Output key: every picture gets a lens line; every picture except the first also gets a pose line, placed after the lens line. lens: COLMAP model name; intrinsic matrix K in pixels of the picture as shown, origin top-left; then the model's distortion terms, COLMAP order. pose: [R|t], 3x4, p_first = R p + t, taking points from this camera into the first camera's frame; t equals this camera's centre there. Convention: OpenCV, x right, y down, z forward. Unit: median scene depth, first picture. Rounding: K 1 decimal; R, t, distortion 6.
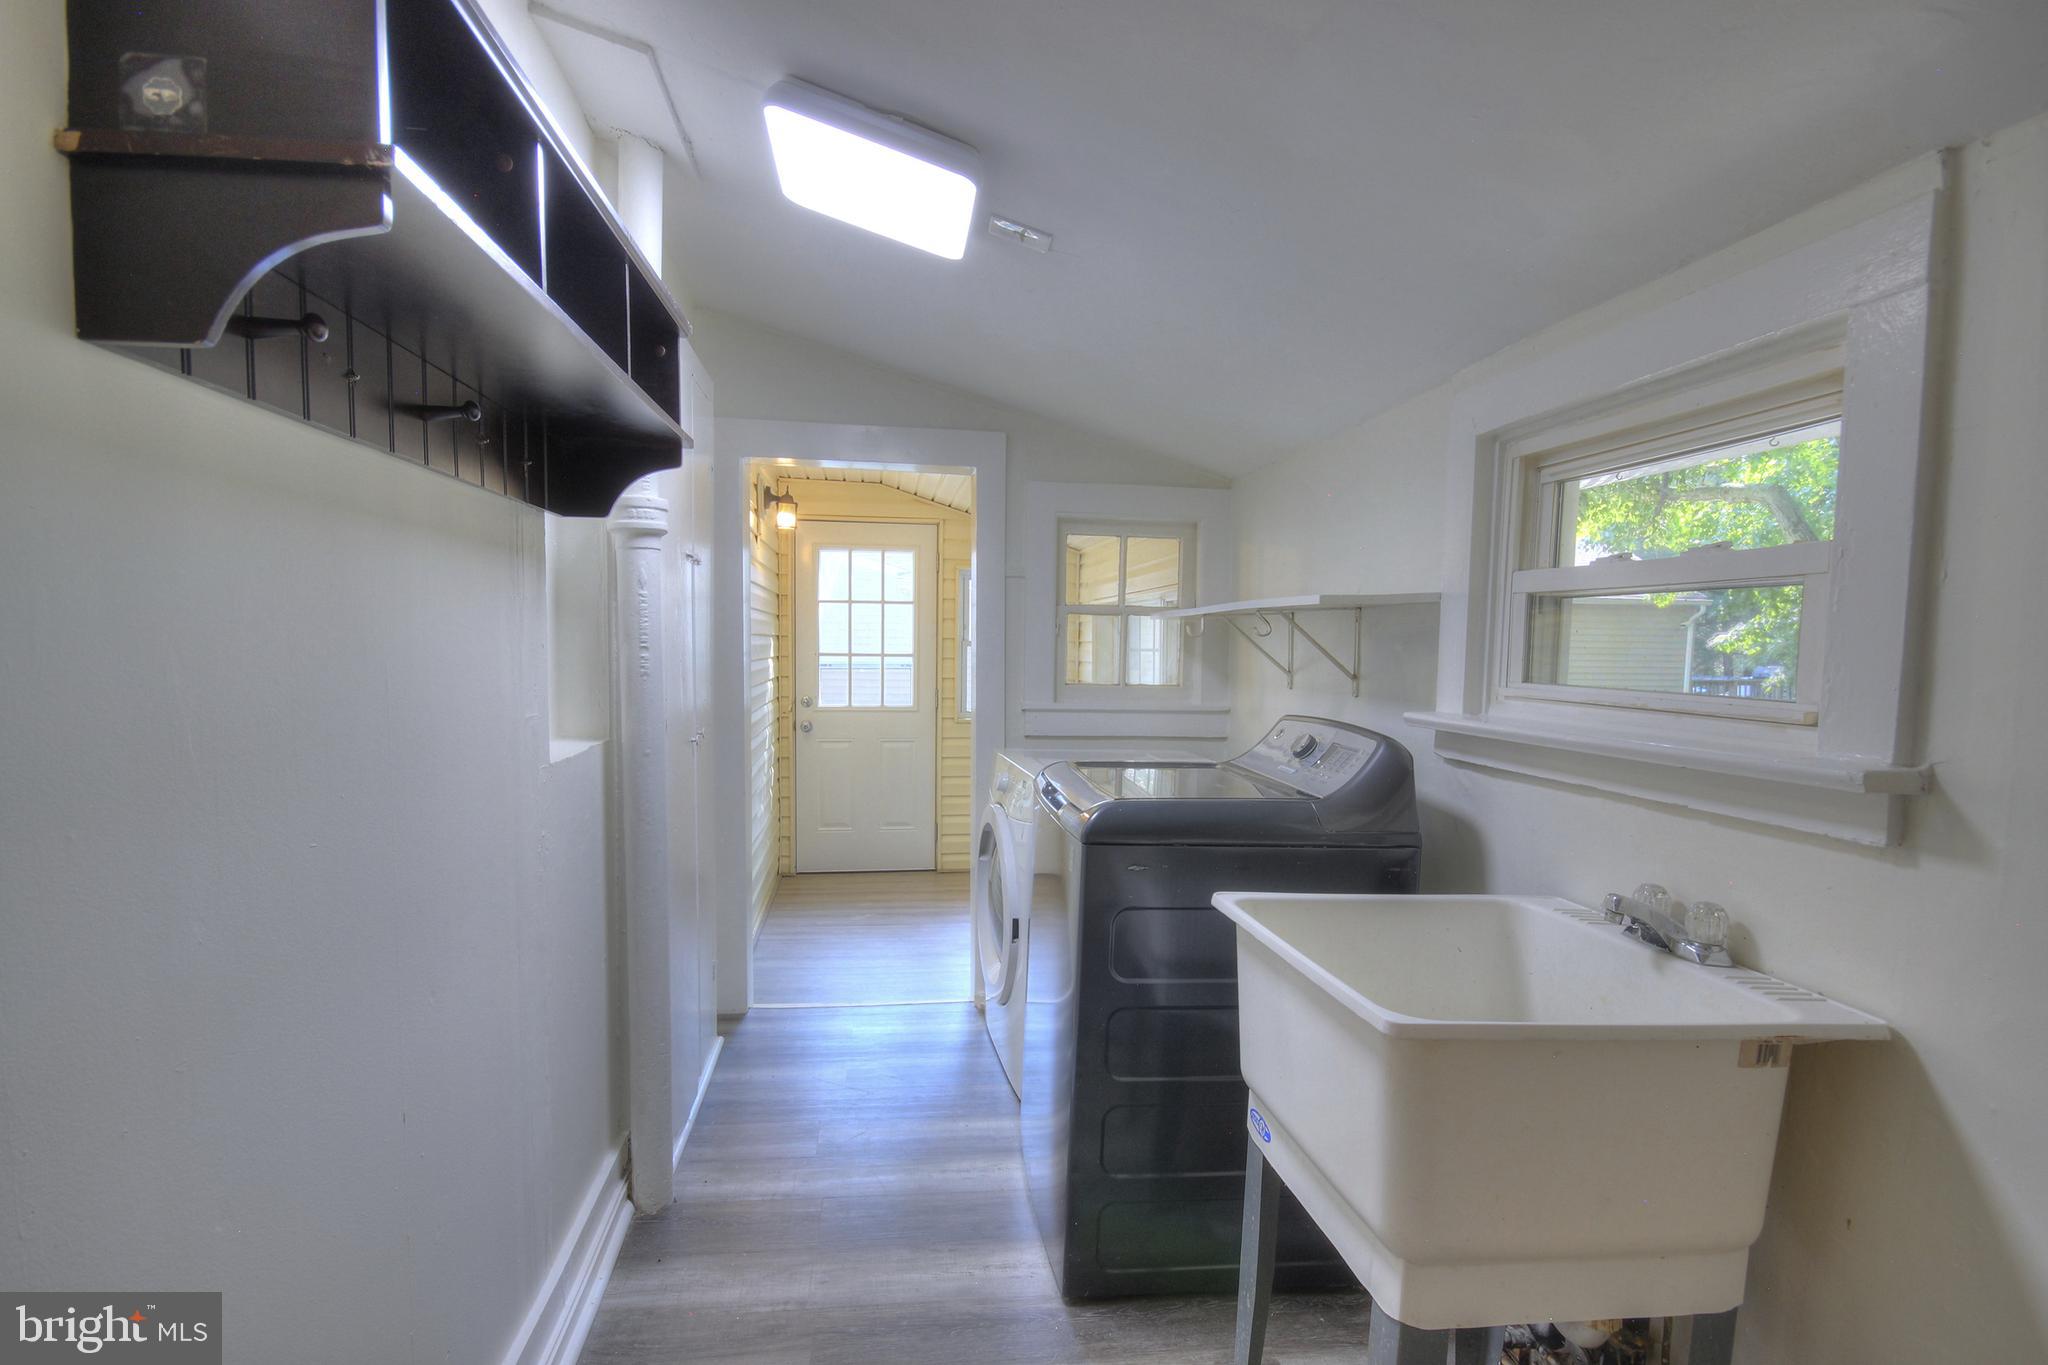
lens RADIAL K [[969.7, 0, 1030.0], [0, 969.7, 699.7], [0, 0, 1]] dist [-0.000516, -0.000055]
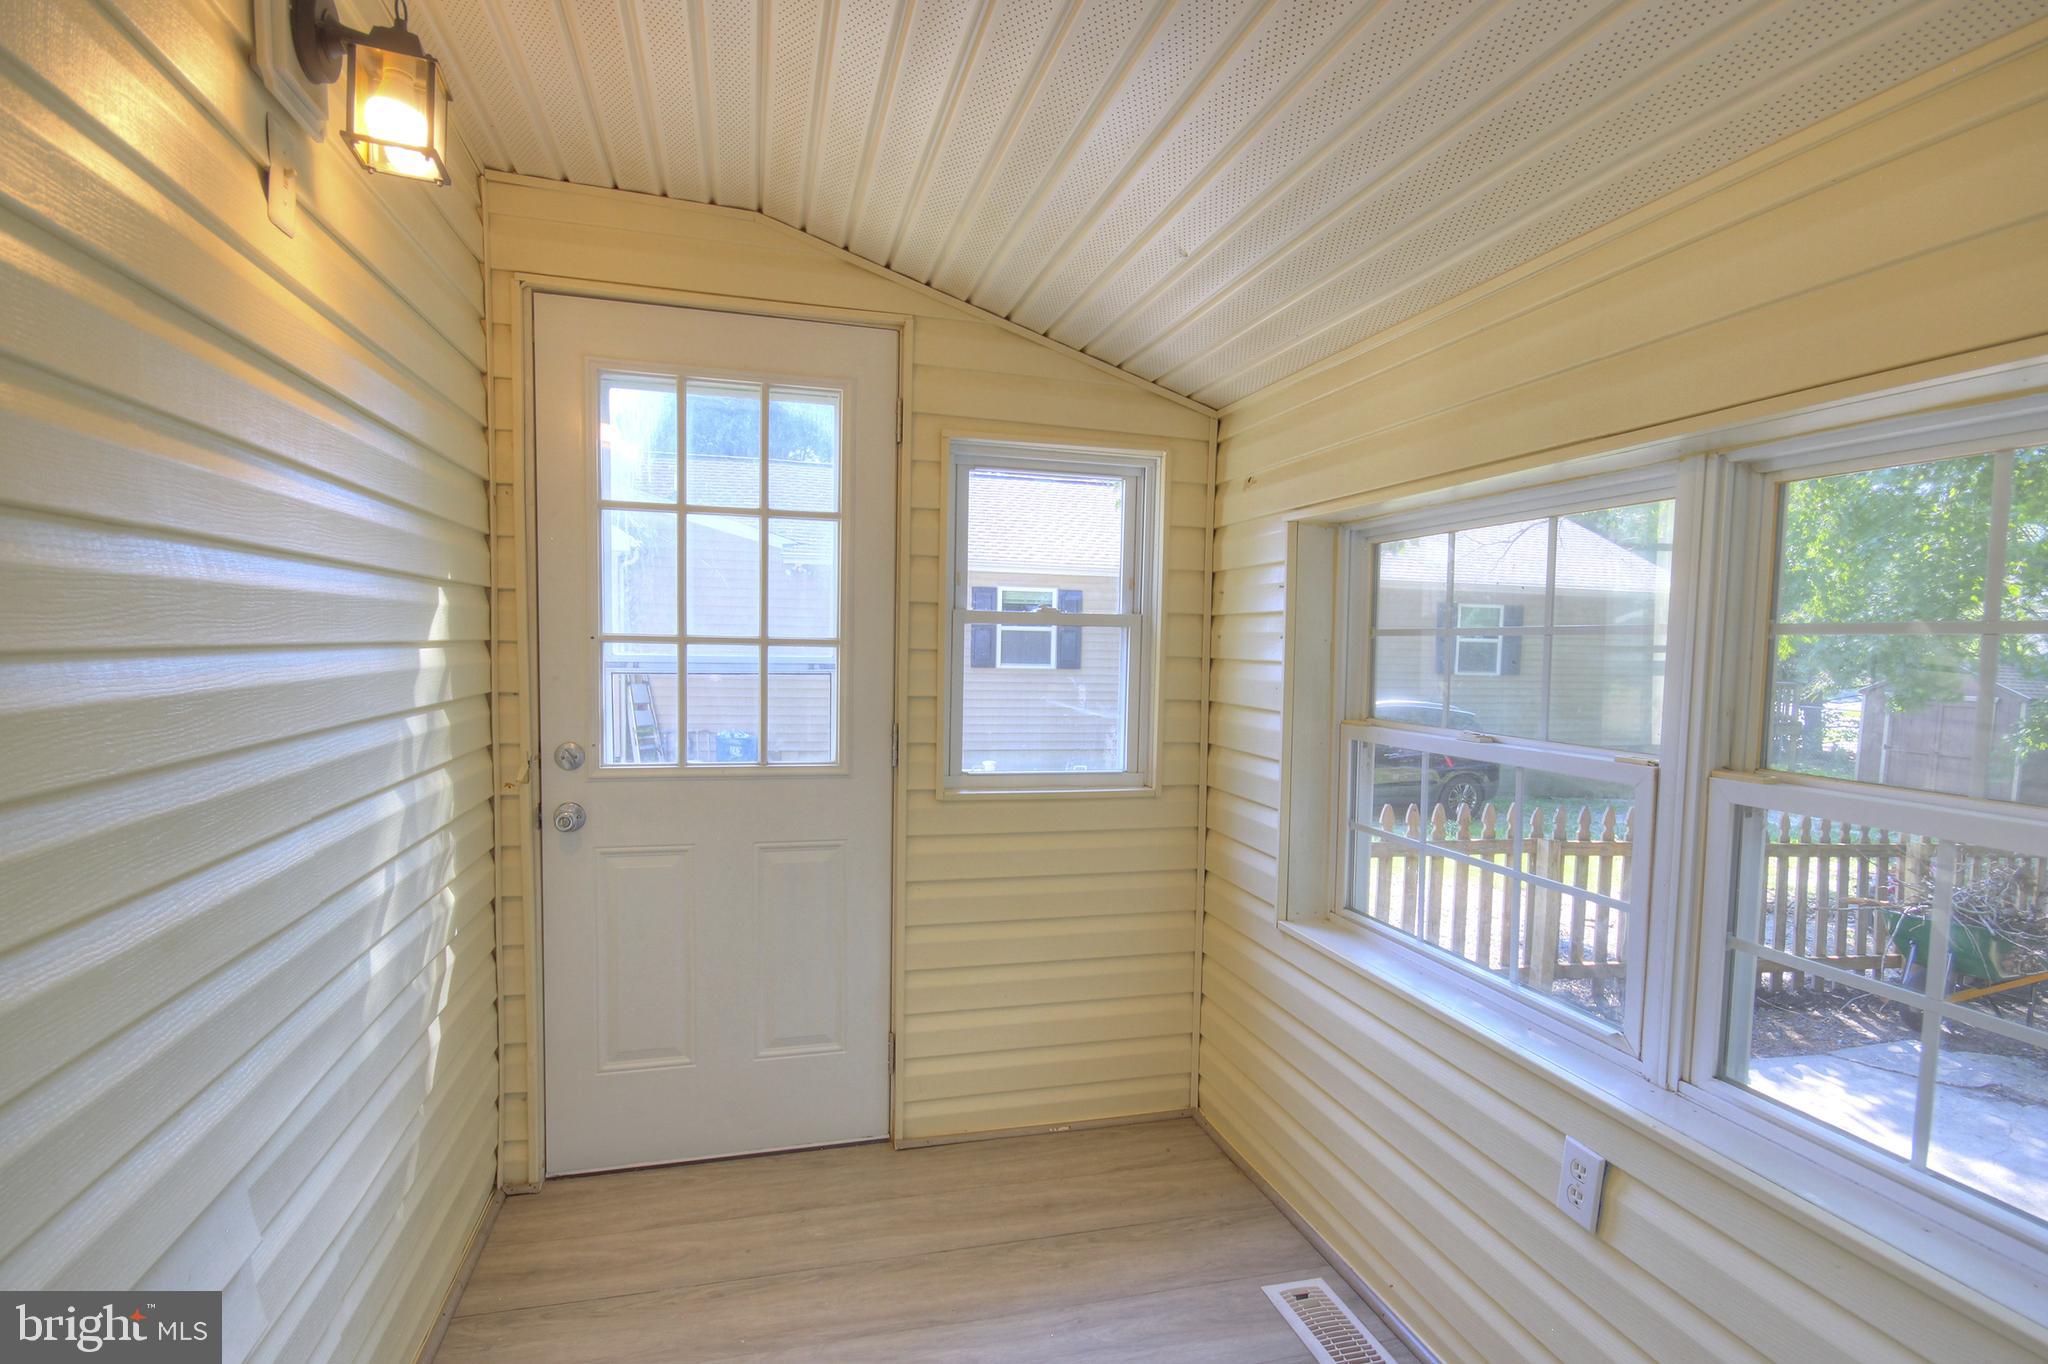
lens RADIAL K [[969.7, 0, 1030.0], [0, 969.7, 699.2], [0, 0, 1]] dist [-0.000516, -0.000055]
pose [[0.994039, -0.000559, 0.109025, -0.084553], [0.001349, 0.999973, -0.007175, -0.018234], [-0.109018, 0.007279, 0.994013, 0.578603]]
